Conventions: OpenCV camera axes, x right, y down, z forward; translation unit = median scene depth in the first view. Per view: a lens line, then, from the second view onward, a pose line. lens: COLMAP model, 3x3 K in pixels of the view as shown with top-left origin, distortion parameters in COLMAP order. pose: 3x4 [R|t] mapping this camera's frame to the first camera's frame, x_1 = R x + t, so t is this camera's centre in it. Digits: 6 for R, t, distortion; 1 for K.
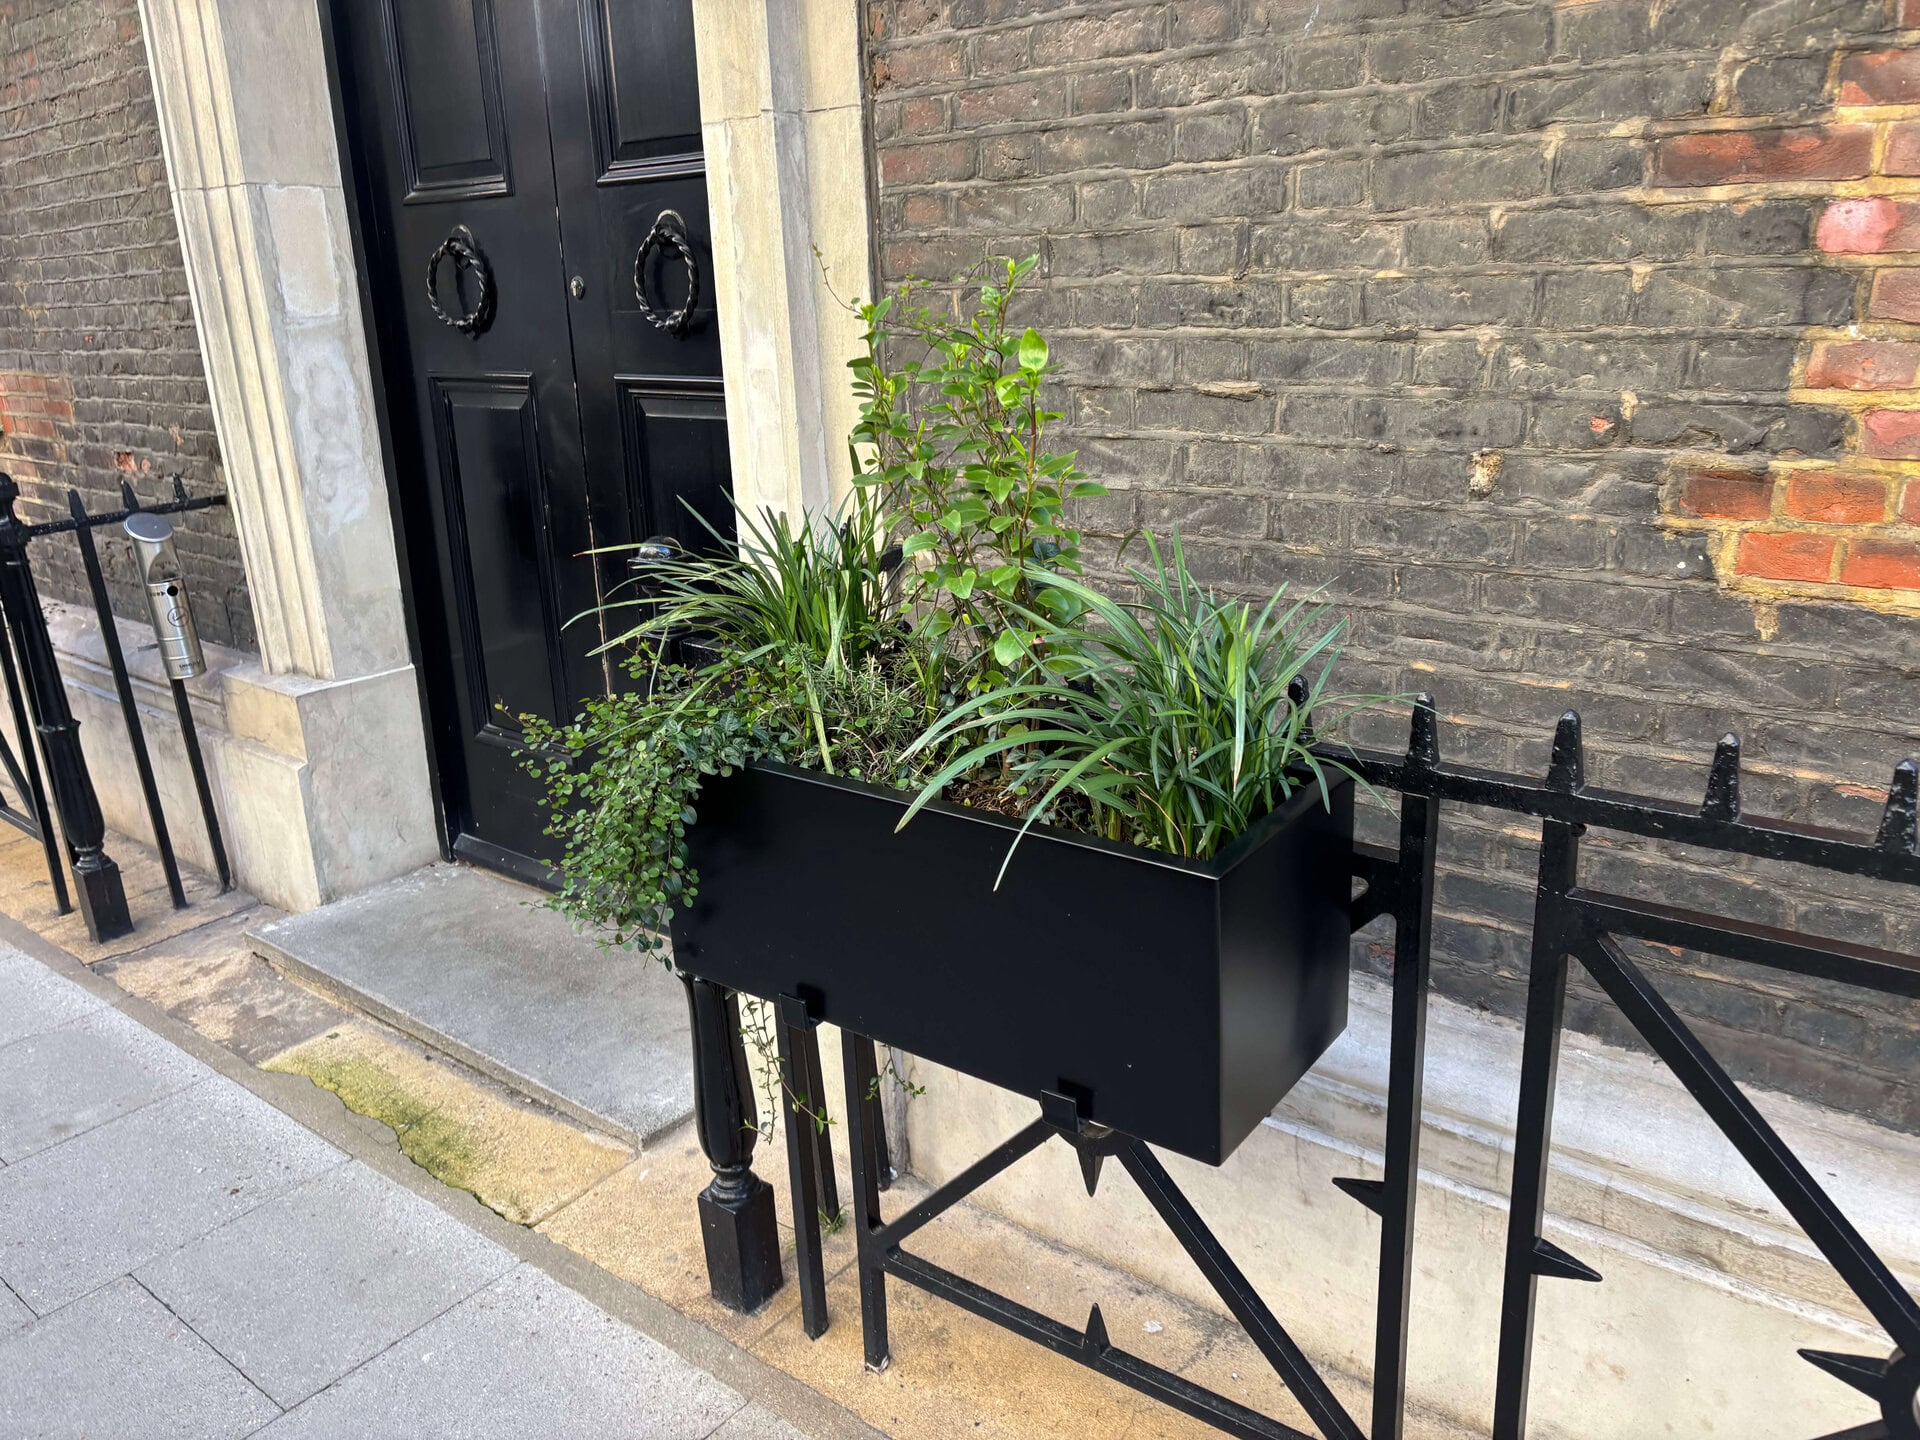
lens RADIAL K [[1442.8, 0, 956.8], [0, 1442.8, 731.9], [0, 0, 1]] dist [0.046554, -0.036168]
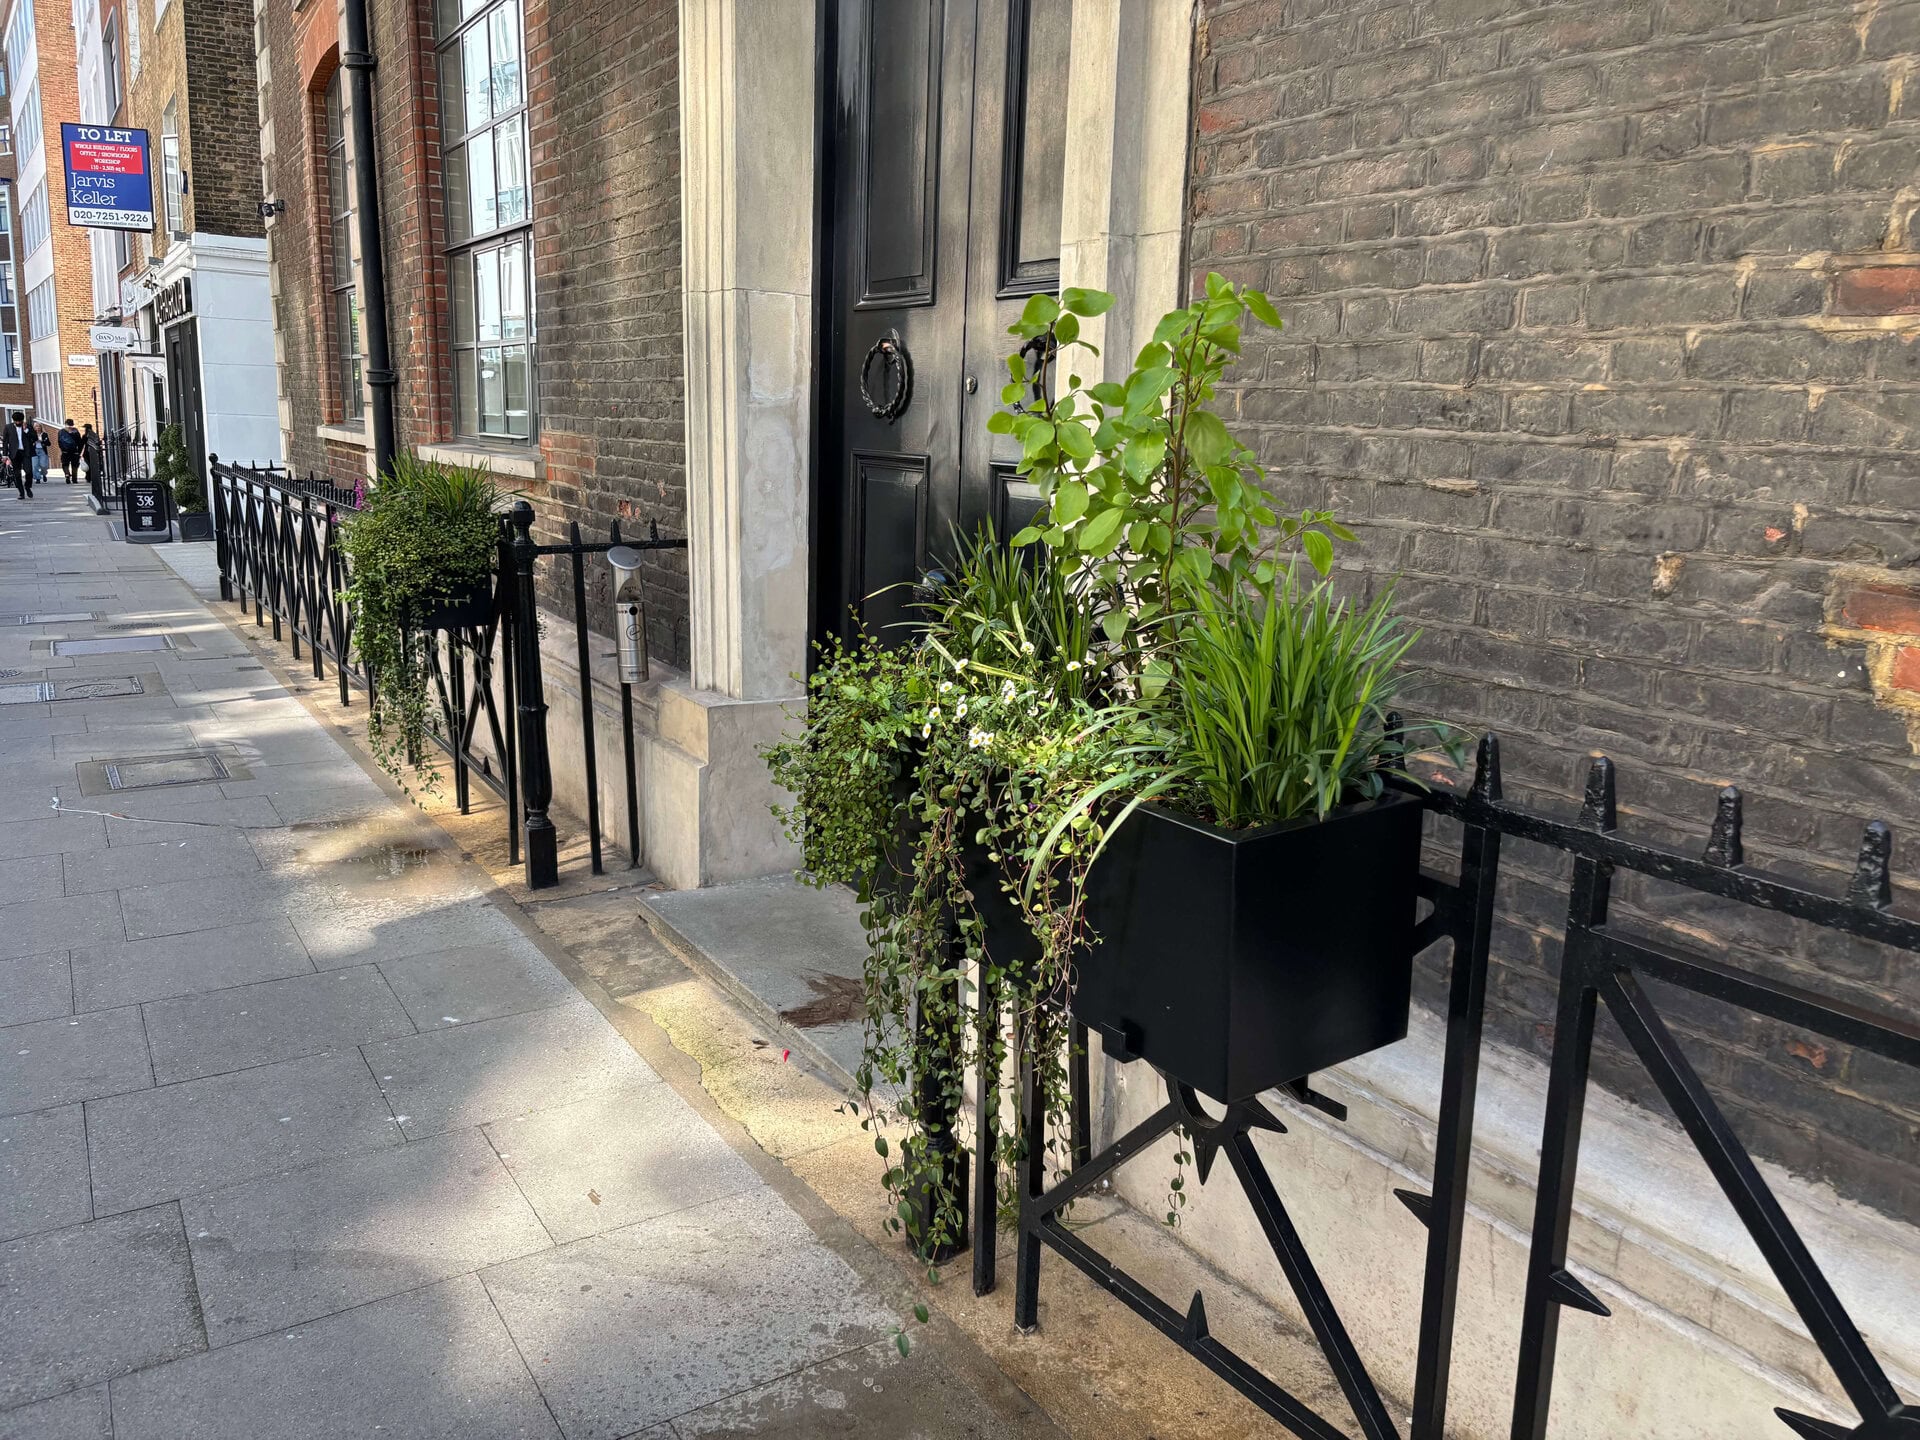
lens RADIAL K [[1442.8, 0, 957.4], [0, 1442.8, 720.7], [0, 0, 1]] dist [0.046554, -0.036168]
pose [[0.946258, 0.127372, -0.297274, 0.189924], [-0.154091, 0.985703, -0.068151, 0.072916], [0.284344, 0.110296, 0.952357, -0.133144]]
